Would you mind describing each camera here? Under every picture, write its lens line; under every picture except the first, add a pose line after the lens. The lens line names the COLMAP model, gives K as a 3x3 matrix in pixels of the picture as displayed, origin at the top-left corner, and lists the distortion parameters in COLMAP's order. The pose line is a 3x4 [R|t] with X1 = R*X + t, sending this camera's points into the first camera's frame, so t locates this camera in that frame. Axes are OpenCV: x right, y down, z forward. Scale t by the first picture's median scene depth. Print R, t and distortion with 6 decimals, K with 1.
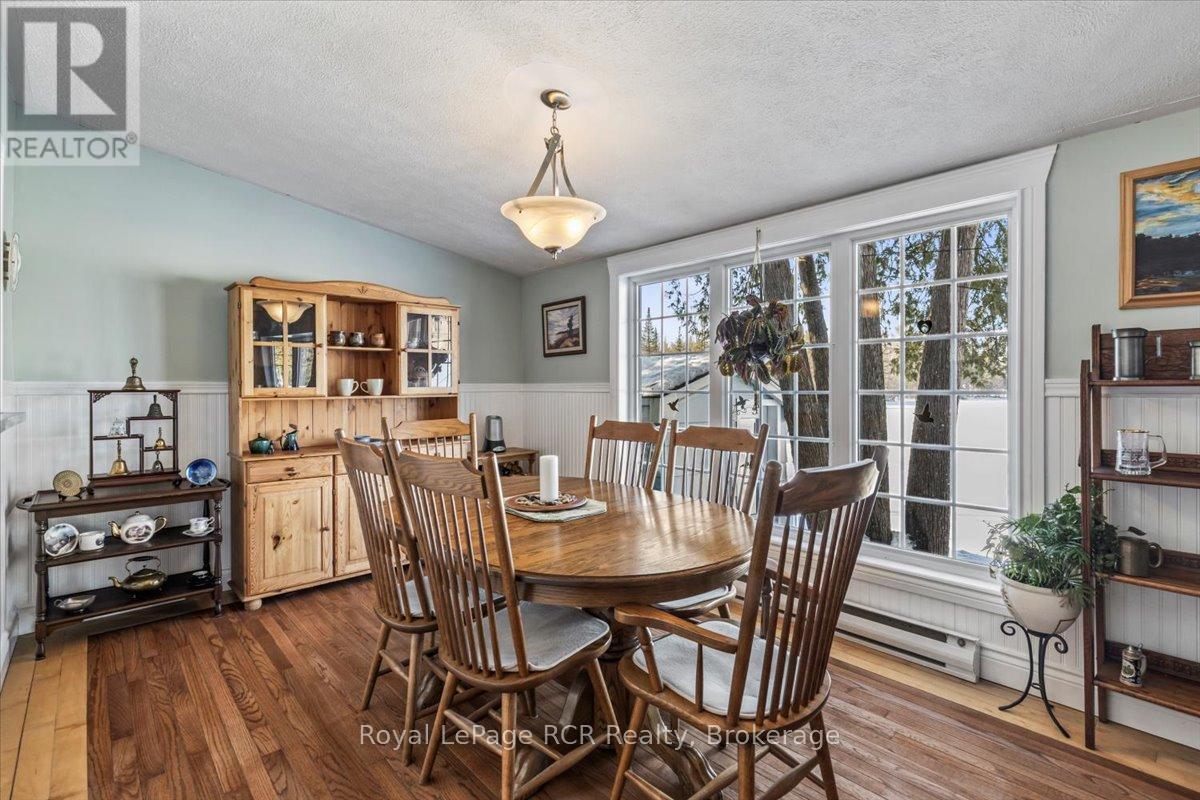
lens RADIAL K [[557.4, 0, 599.7], [0, 557.4, 393.1], [0, 0, 1]] dist [0.003908, -0.000585]
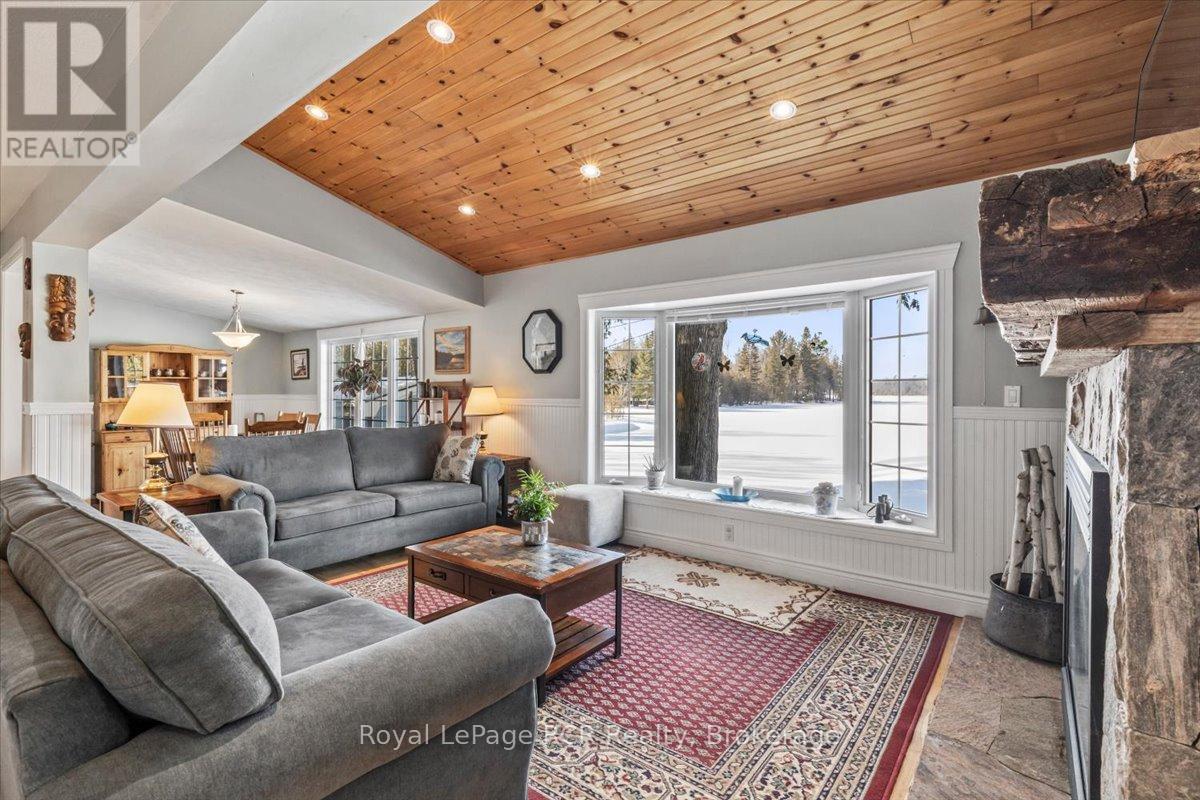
lens RADIAL K [[557.4, 0, 602.4], [0, 557.4, 398.1], [0, 0, 1]] dist [0.003908, -0.000585]
pose [[0.988506, 0.001696, 0.151173, 0.757617], [-0.002391, 0.999987, 0.004414, -0.020409], [-0.151163, -0.004725, 0.988498, -1.141134]]
